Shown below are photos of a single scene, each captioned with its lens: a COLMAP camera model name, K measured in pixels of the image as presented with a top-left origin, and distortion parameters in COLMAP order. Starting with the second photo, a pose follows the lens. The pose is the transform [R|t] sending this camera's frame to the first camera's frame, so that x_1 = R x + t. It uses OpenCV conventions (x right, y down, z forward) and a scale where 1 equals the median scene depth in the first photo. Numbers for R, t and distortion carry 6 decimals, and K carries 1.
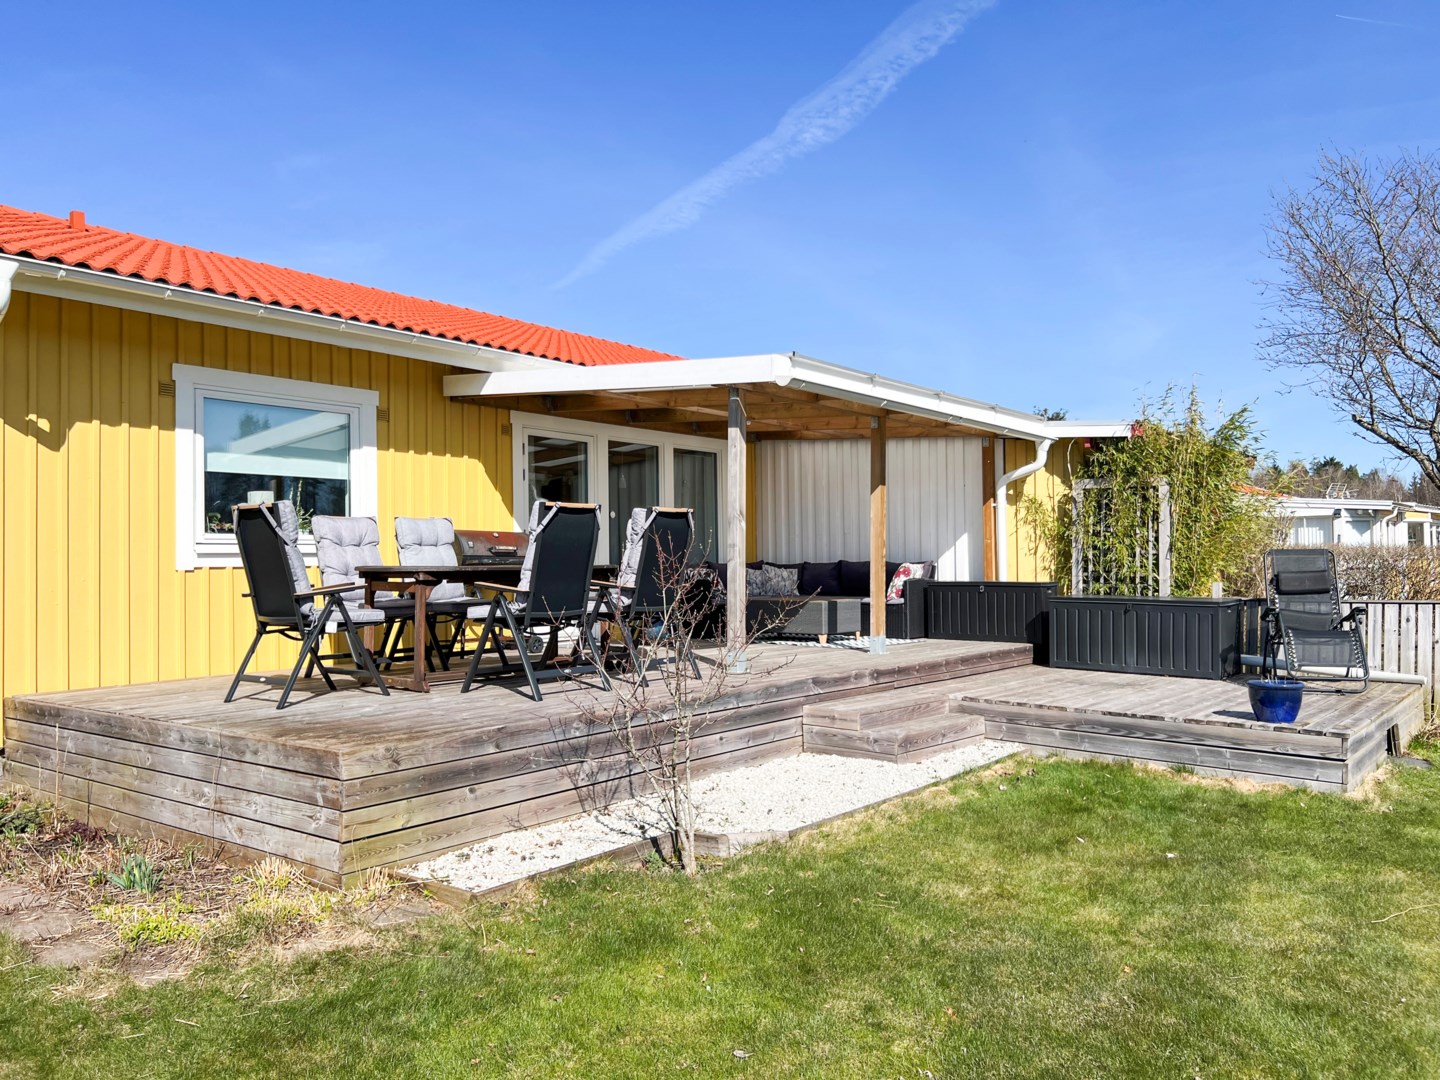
lens RADIAL K [[1140.5, 0, 728.8], [0, 1140.5, 540.4], [0, 0, 1]] dist [0.041299, -0.003902]
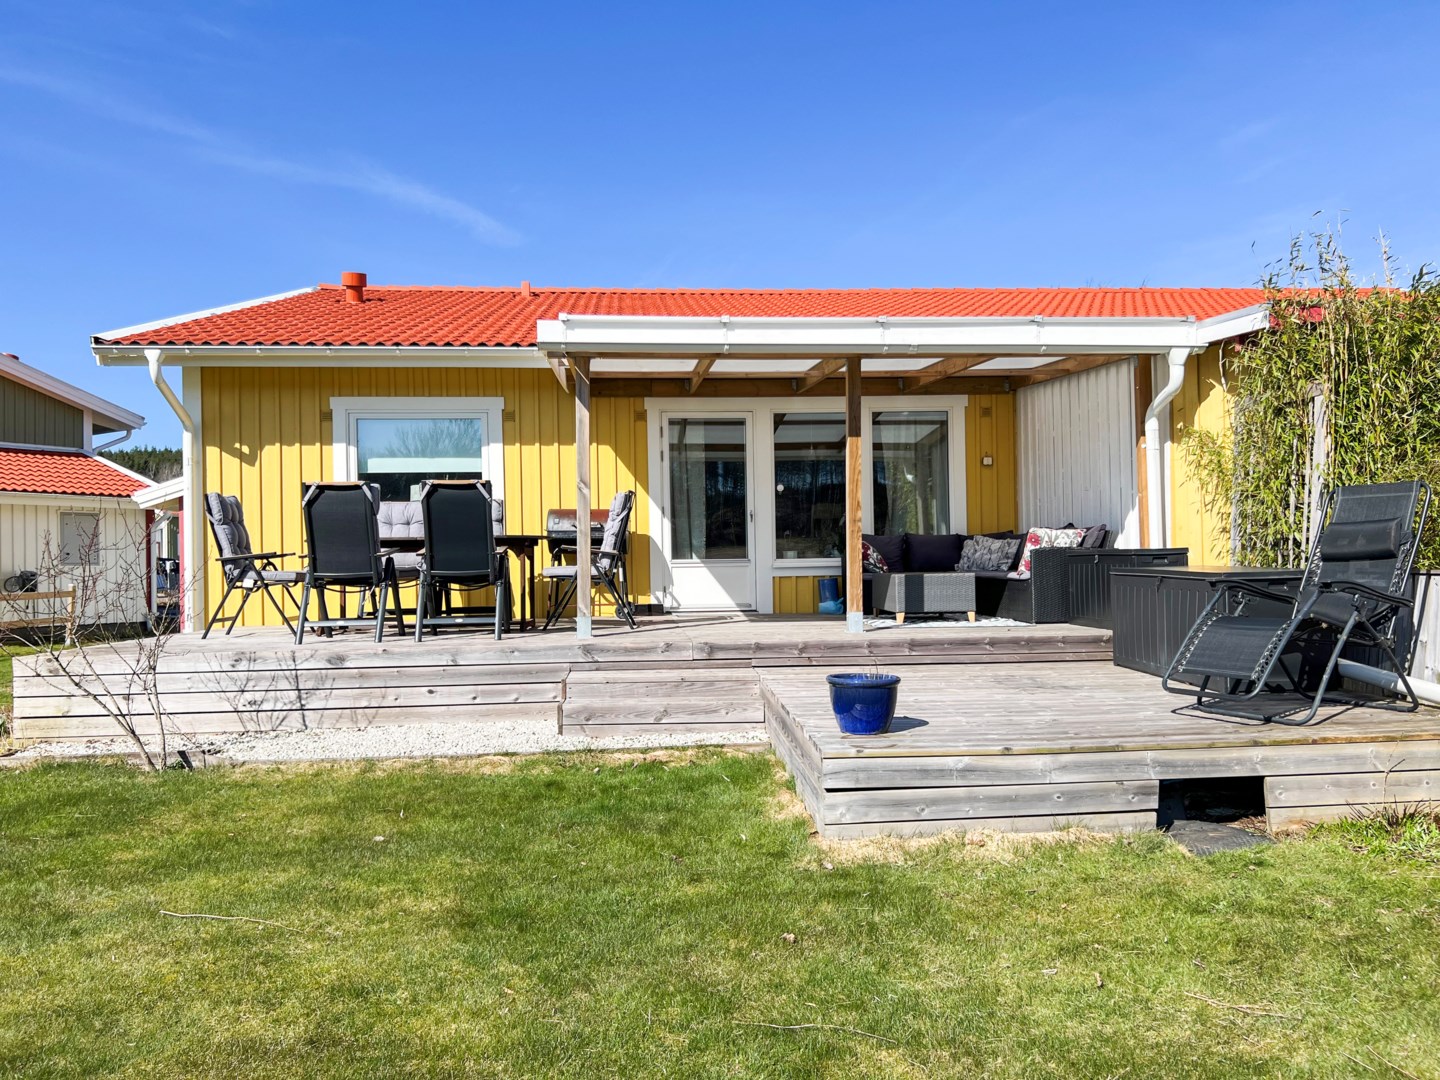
lens RADIAL K [[1140.5, 0, 728.8], [0, 1140.5, 540.4], [0, 0, 1]] dist [0.041299, -0.003902]
pose [[0.658487, -0.018653, -0.752361, 0.754458], [0.024582, 0.999692, -0.003270, 0.031467], [0.752191, -0.016341, 0.658743, 0.376732]]
